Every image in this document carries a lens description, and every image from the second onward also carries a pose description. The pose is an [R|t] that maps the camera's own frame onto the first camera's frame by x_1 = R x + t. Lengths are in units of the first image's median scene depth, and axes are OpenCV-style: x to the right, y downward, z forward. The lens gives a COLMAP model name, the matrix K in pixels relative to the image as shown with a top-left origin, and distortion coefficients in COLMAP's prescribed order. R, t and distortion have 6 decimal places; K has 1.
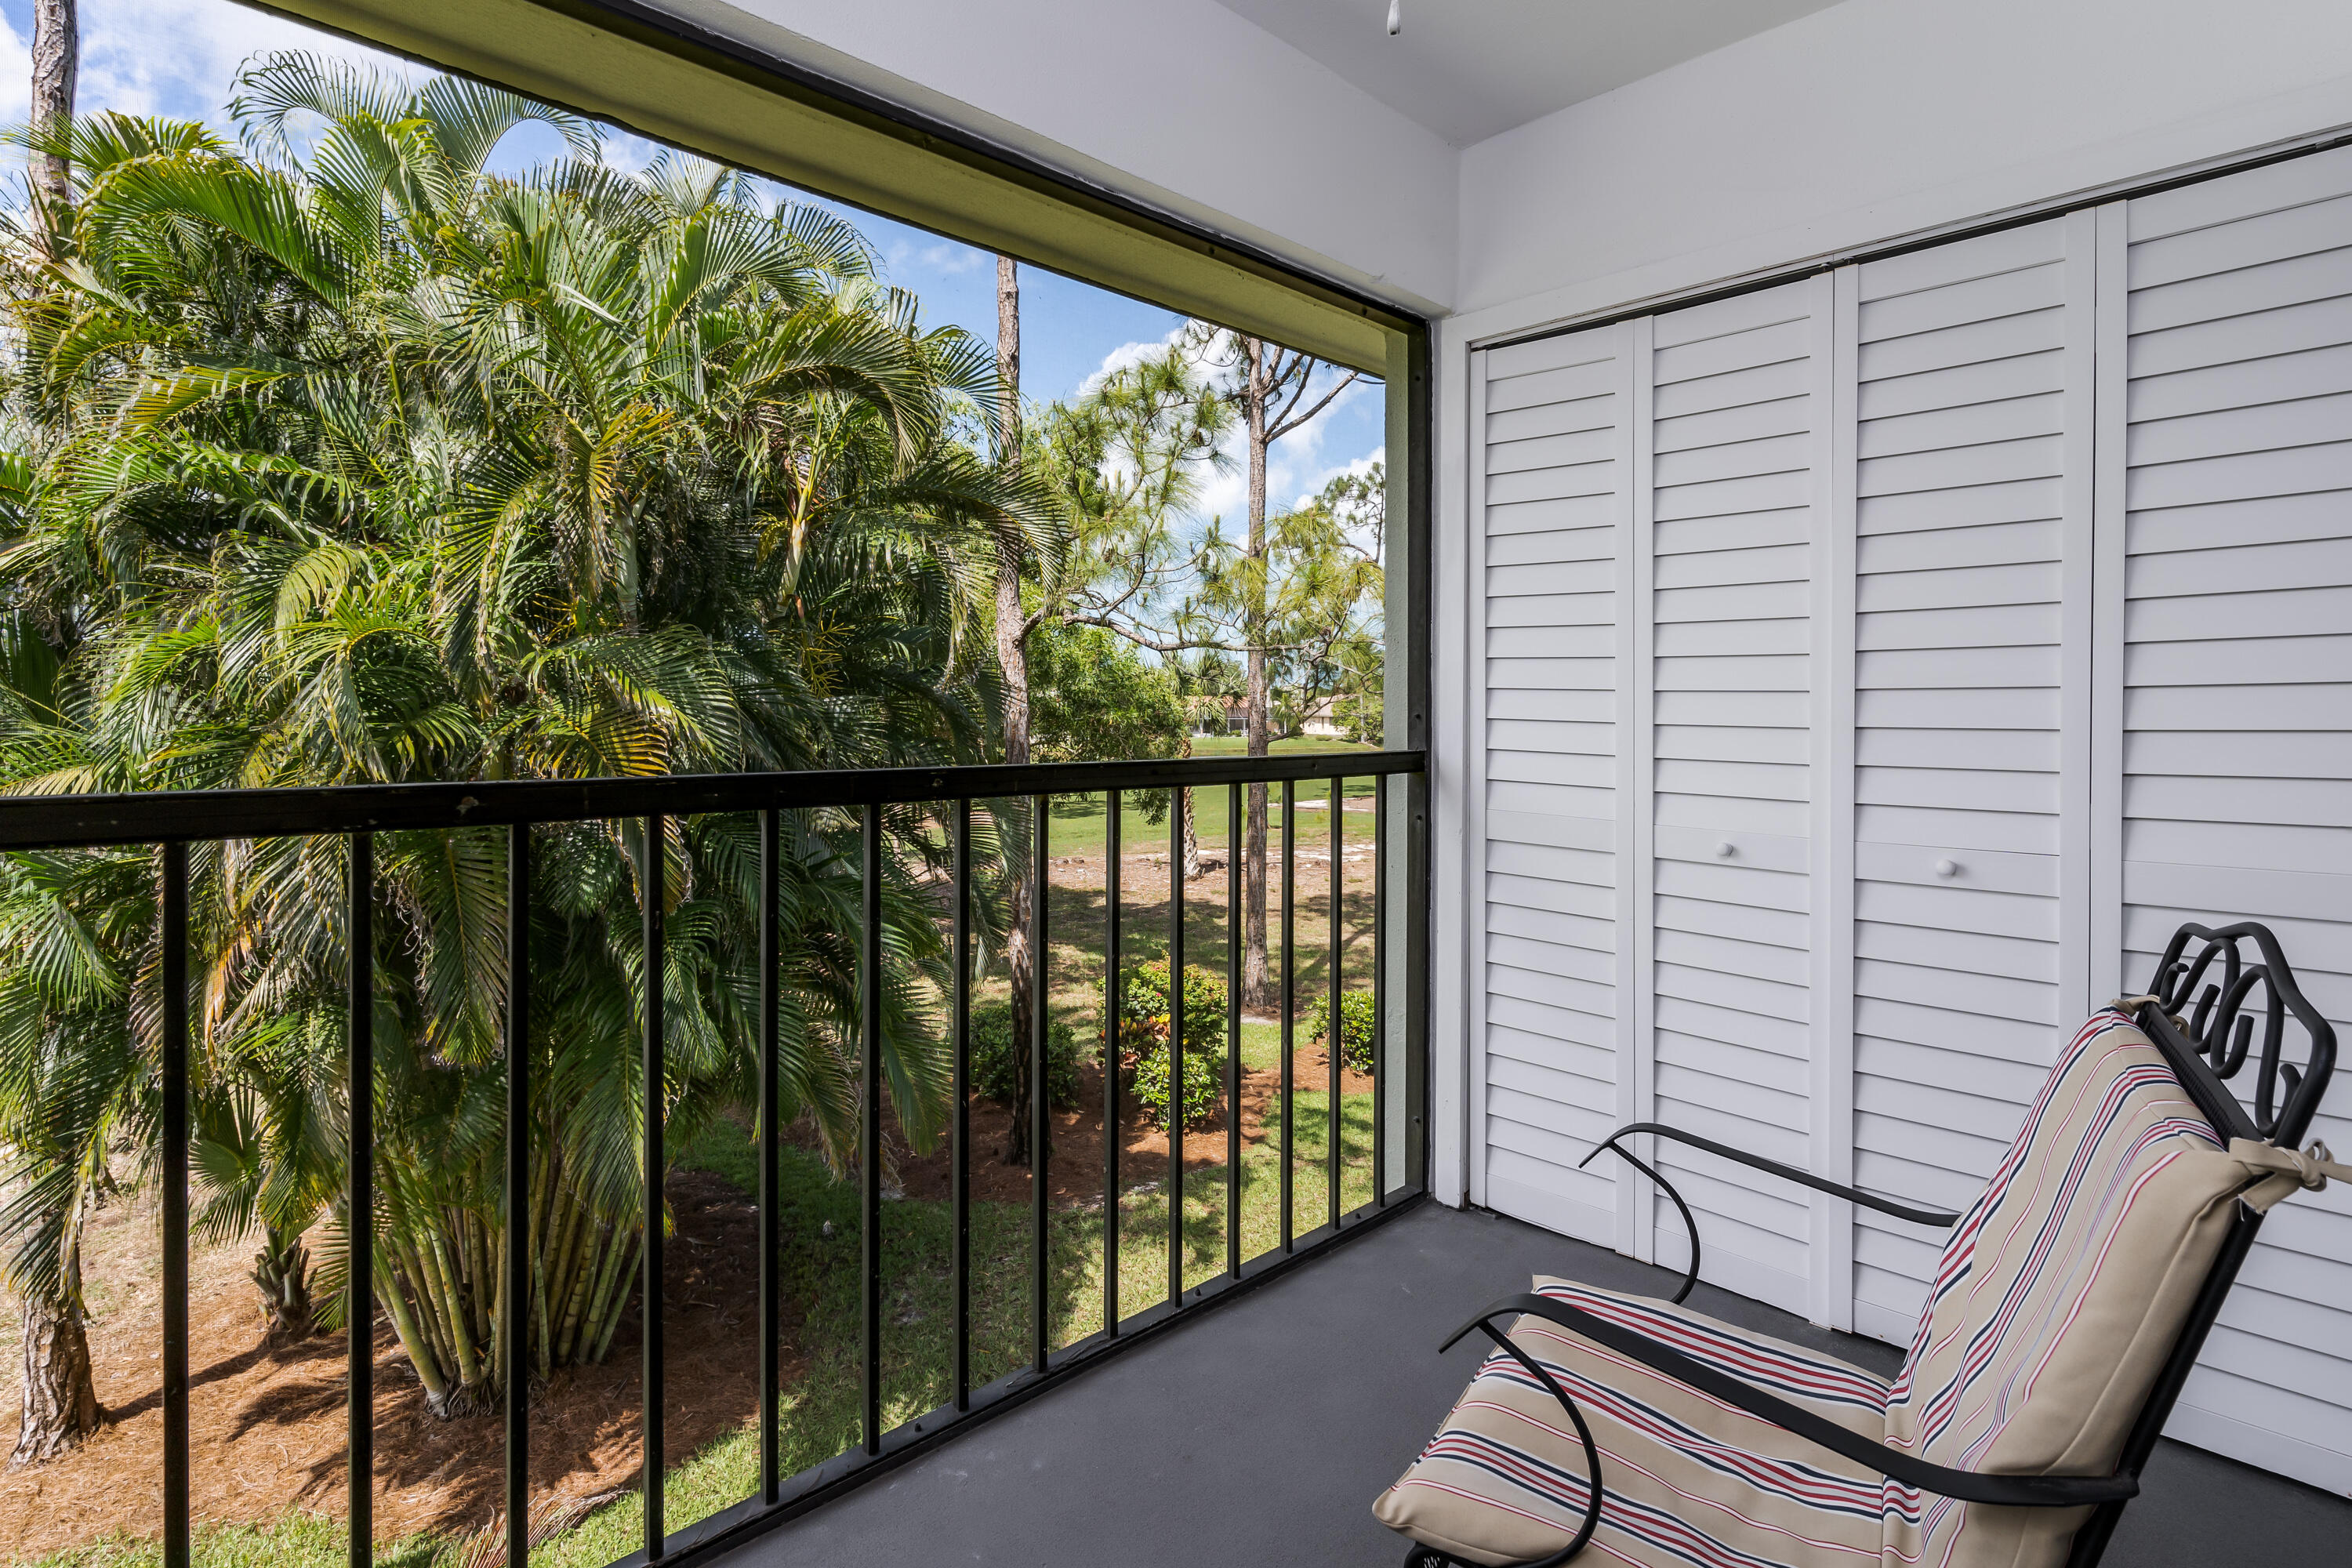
lens RADIAL K [[1186.9, 0, 1149.1], [0, 1186.9, 711.4], [0, 0, 1]] dist [-0.000523, -0.000684]
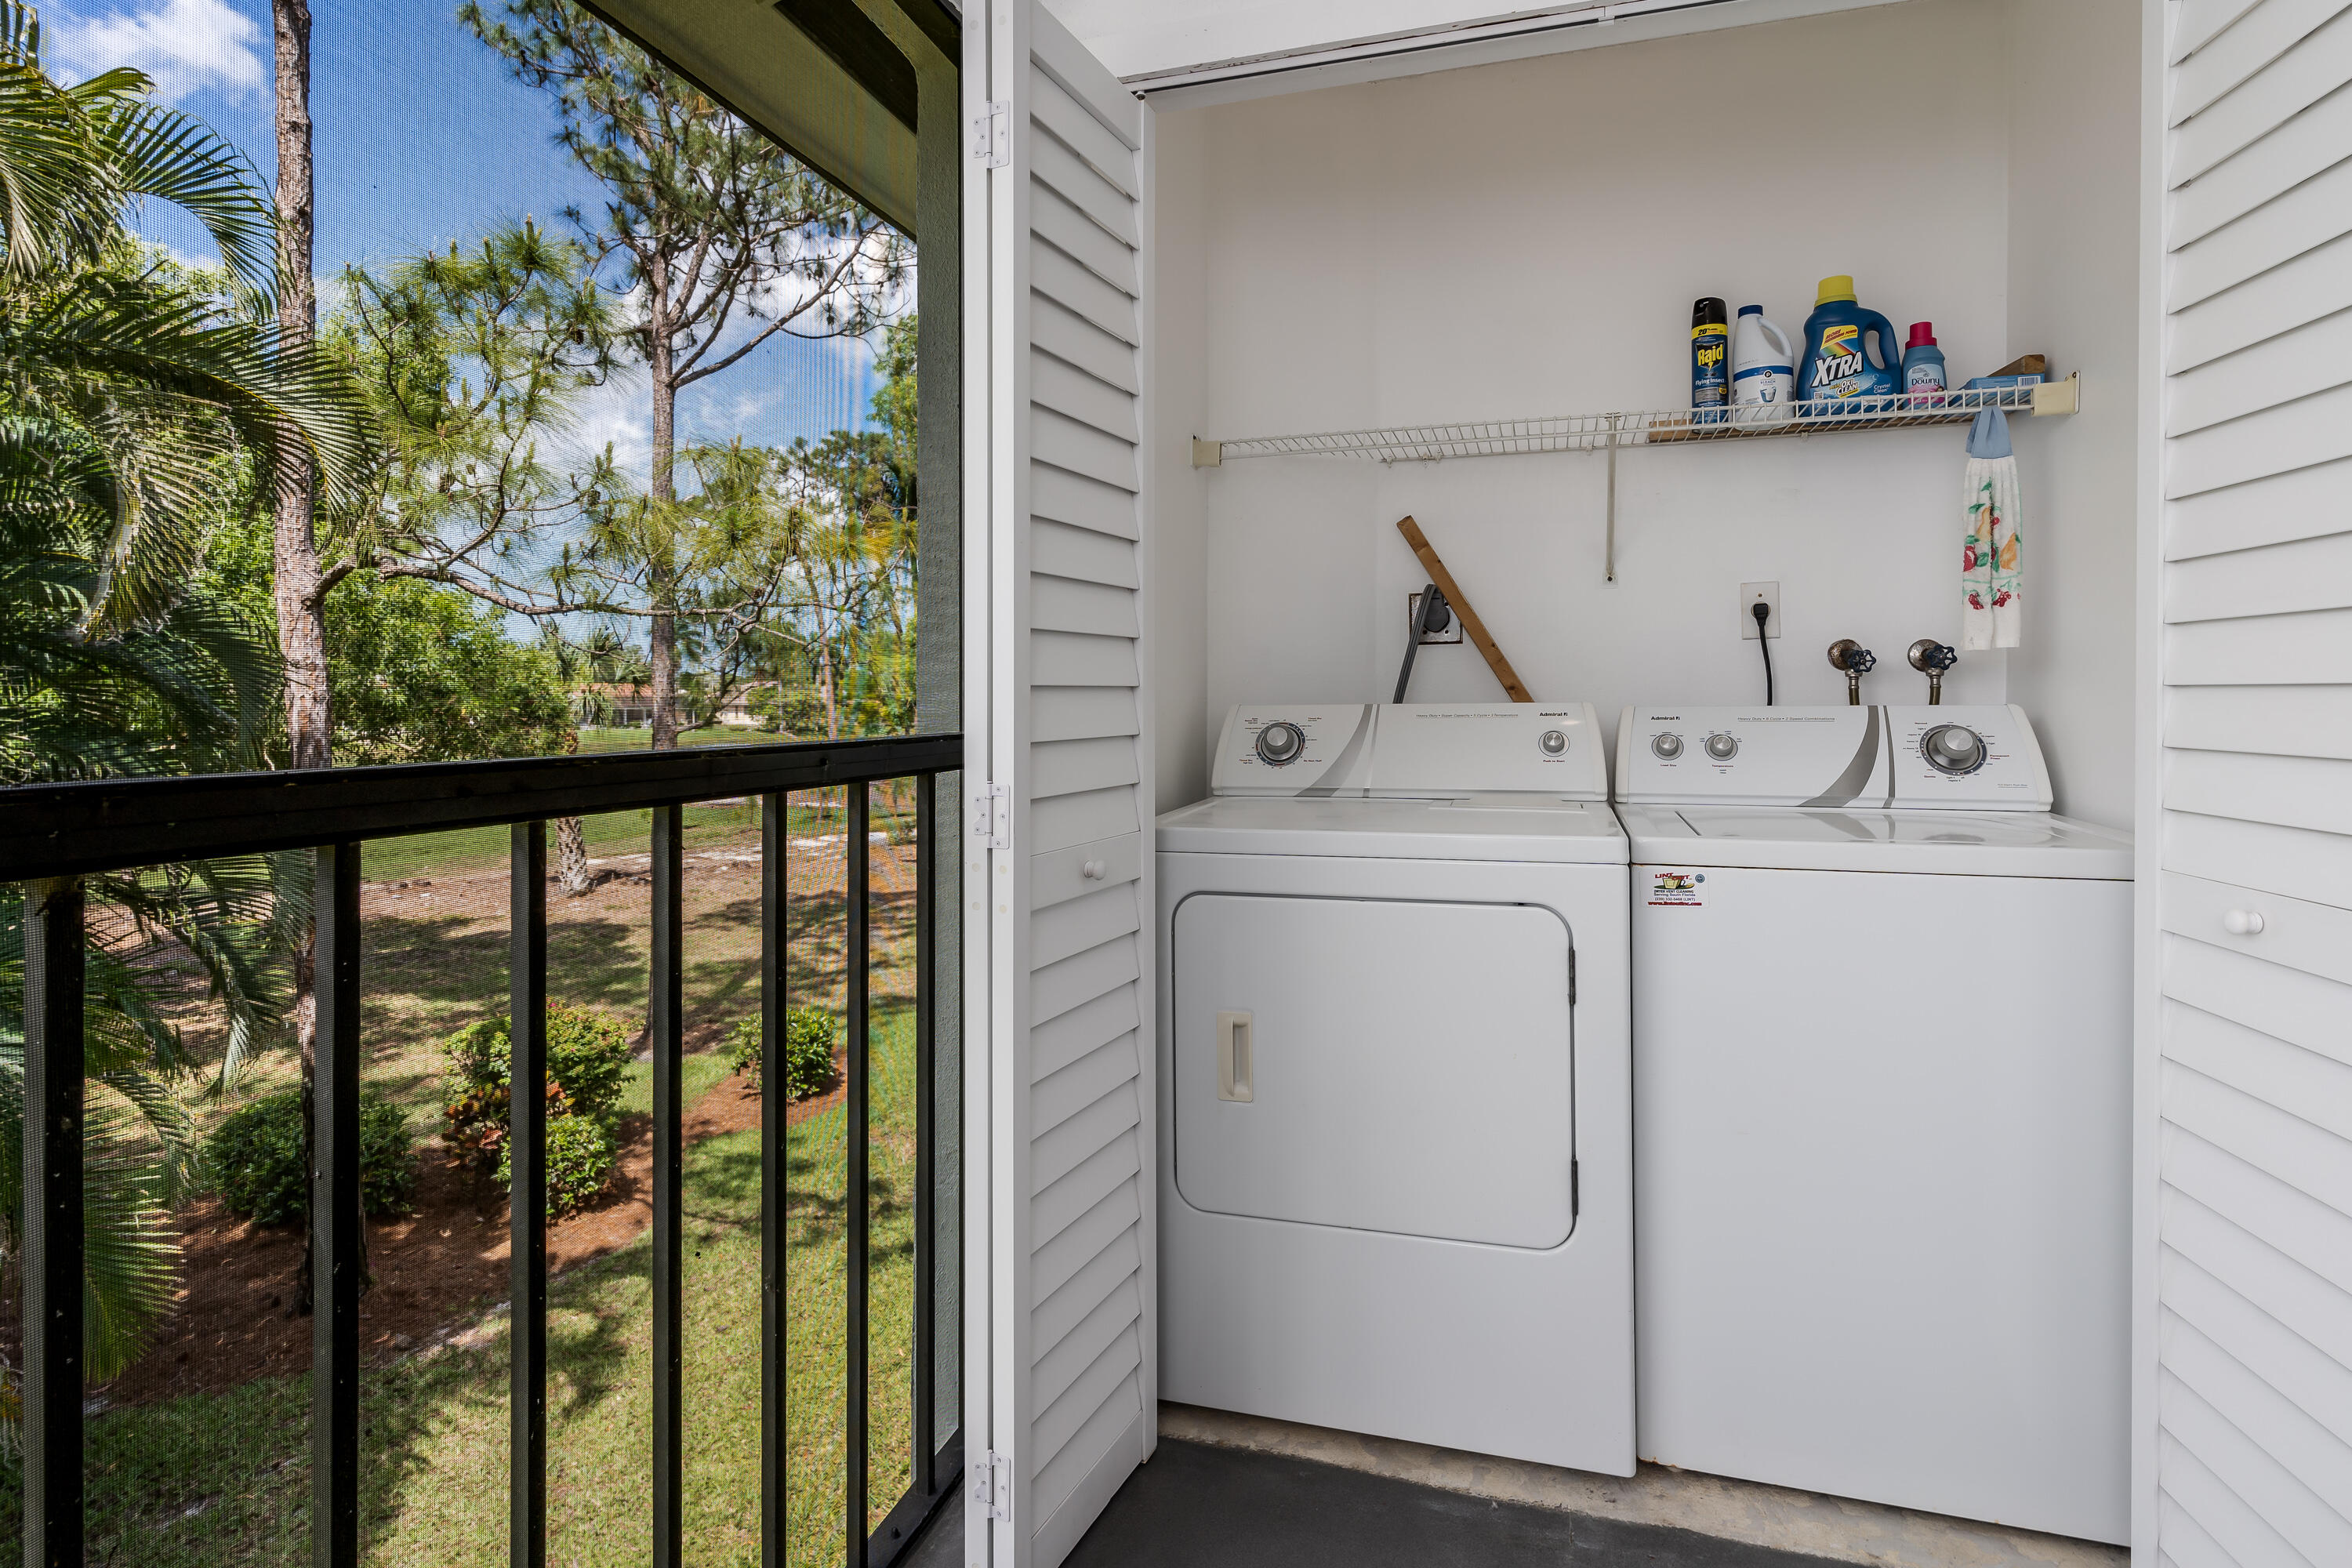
lens RADIAL K [[1141.2, 0, 1181.5], [0, 1141.2, 705.5], [0, 0, 1]] dist [-0.001235, -0.000401]
pose [[0.868079, -0.004750, 0.496404, 0.007056], [0.002902, 0.999986, 0.004493, 0.003582], [-0.496418, -0.002460, 0.868080, 0.109681]]
